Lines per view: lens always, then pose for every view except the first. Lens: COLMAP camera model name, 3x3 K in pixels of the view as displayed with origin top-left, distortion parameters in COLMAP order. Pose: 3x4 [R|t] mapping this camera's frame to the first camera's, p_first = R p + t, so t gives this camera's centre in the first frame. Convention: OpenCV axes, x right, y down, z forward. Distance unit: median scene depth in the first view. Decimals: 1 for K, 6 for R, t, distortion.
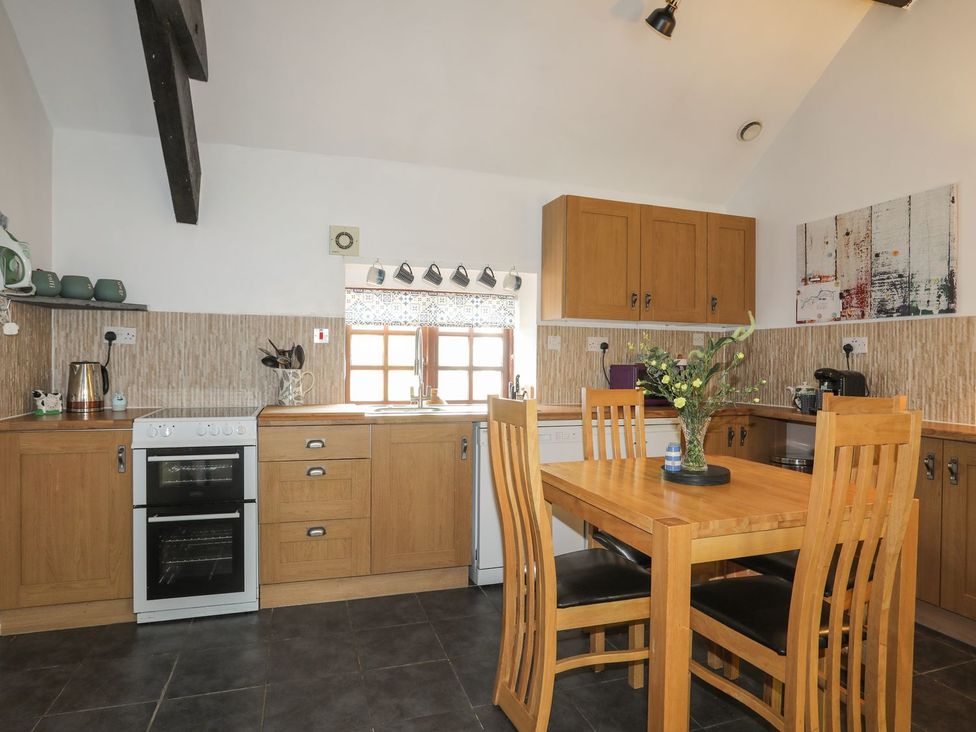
lens RADIAL K [[555.9, 0, 488.0], [0, 555.9, 366.0], [0, 0, 1]] dist [-0.075350, 0.039436]
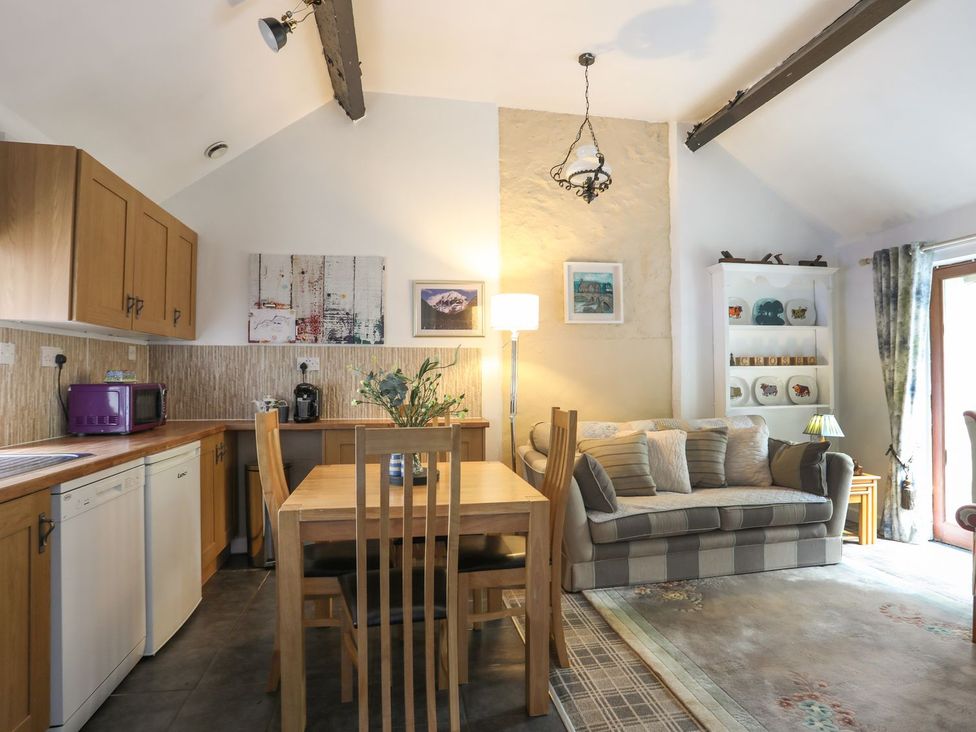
lens RADIAL K [[555.9, 0, 488.0], [0, 555.9, 366.0], [0, 0, 1]] dist [-0.075350, 0.039436]
pose [[0.150758, 0.009553, 0.988525, -0.541854], [0.012055, 0.999861, -0.011501, -0.015746], [-0.988497, 0.013650, 0.150622, 0.439126]]
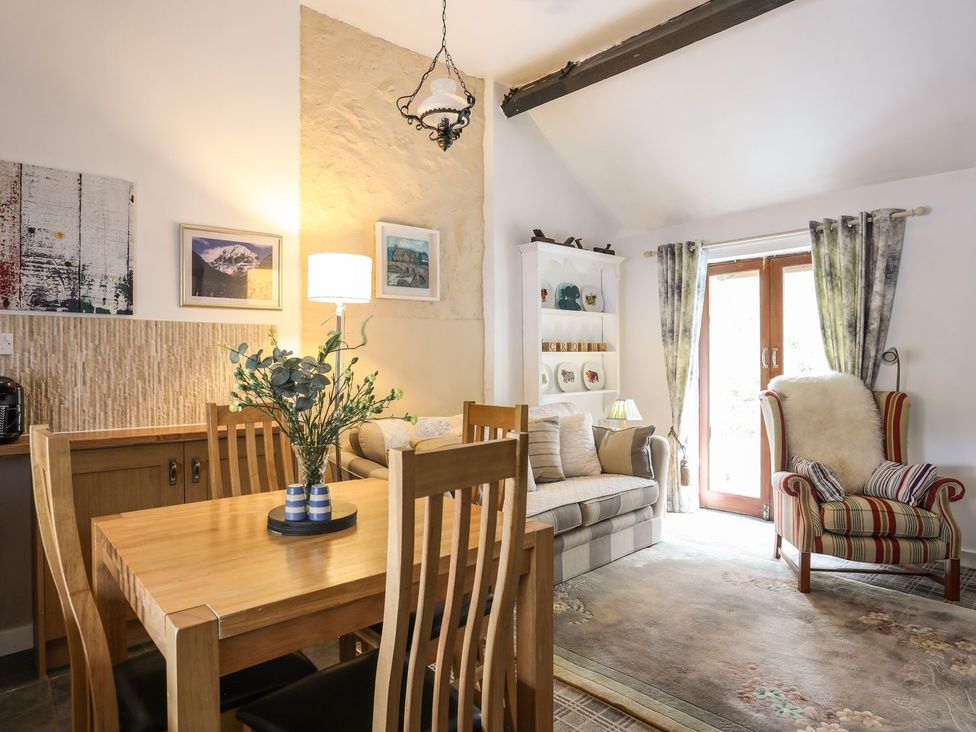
lens RADIAL K [[598.3, 0, 488.0], [0, 598.3, 366.0], [0, 0, 1]] dist [-0.075430, 0.049461]
pose [[-0.396624, -0.010987, 0.917915, -0.330107], [0.011243, 0.999795, 0.016826, -0.015197], [-0.917912, 0.016994, -0.396419, 0.750292]]
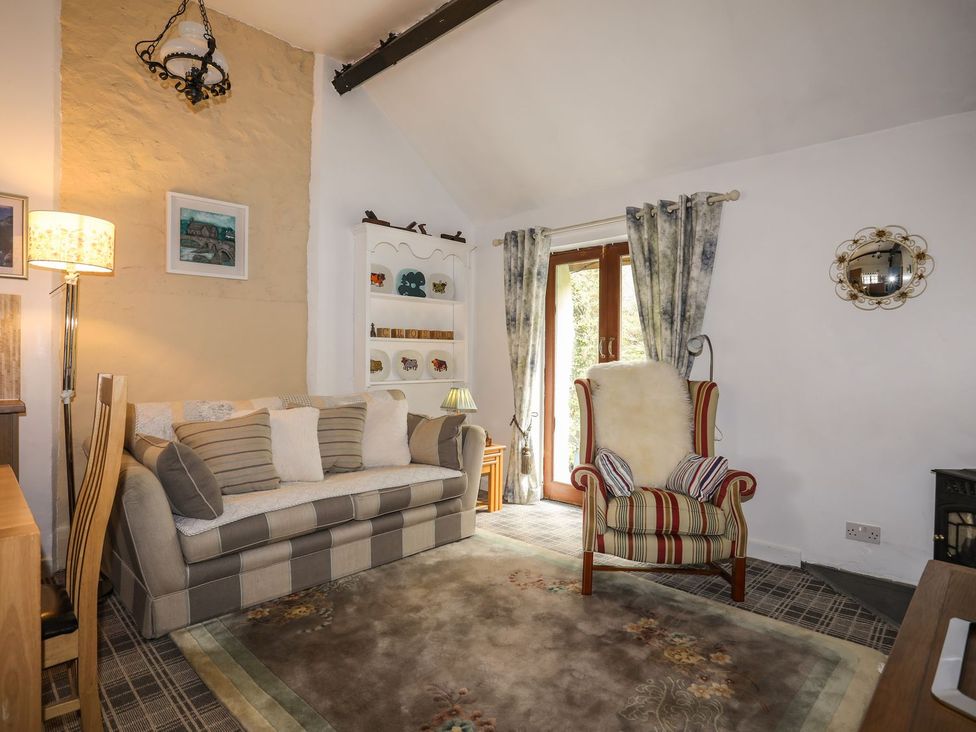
lens RADIAL K [[539.2, 0, 493.6], [0, 539.2, 365.2], [0, 0, 1]] dist [-0.071754, 0.034744]
pose [[-0.456540, -0.017338, 0.889534, -0.304554], [-0.006595, 0.999849, 0.016103, 0.022267], [-0.889678, 0.001485, -0.456585, 0.353961]]
